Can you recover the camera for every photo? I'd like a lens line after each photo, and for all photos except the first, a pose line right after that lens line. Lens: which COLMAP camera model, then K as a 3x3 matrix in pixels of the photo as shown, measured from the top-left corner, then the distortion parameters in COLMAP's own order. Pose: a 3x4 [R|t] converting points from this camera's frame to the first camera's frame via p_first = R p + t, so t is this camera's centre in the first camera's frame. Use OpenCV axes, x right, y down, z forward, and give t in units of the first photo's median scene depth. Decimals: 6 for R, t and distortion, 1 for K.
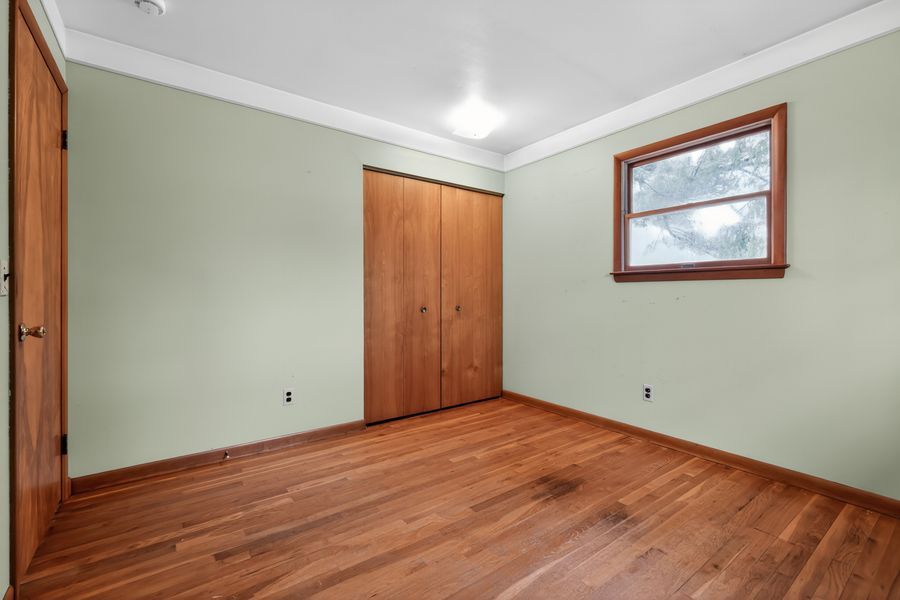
lens RADIAL K [[393.2, 0, 450.9], [0, 393.2, 296.0], [0, 0, 1]] dist [0.011146, 0.000624]
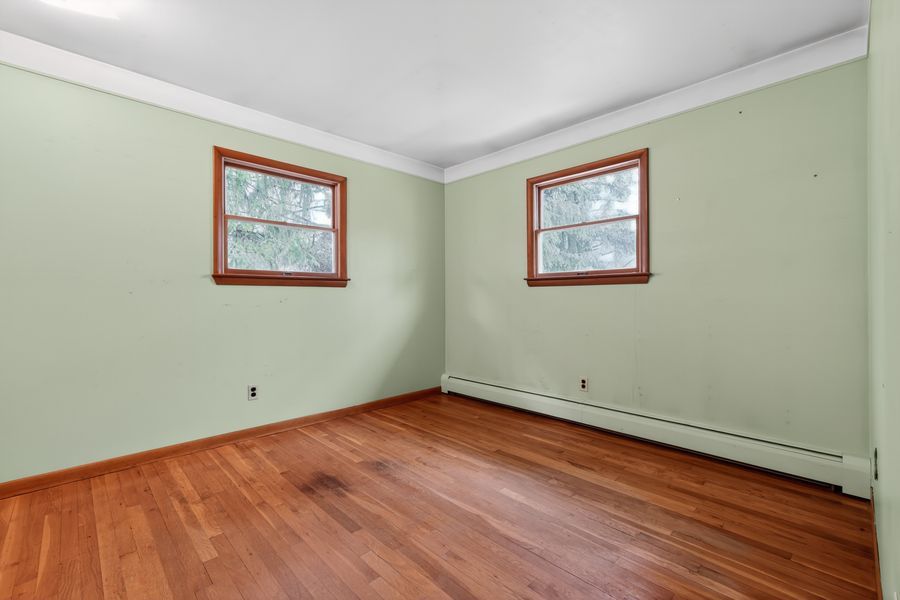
lens RADIAL K [[393.2, 0, 453.7], [0, 393.2, 299.2], [0, 0, 1]] dist [0.011146, 0.000624]
pose [[-0.137678, -0.001825, 0.990475, -0.720311], [0.007068, 0.999971, 0.002825, 0.000935], [-0.990452, 0.007390, -0.137661, 0.730763]]
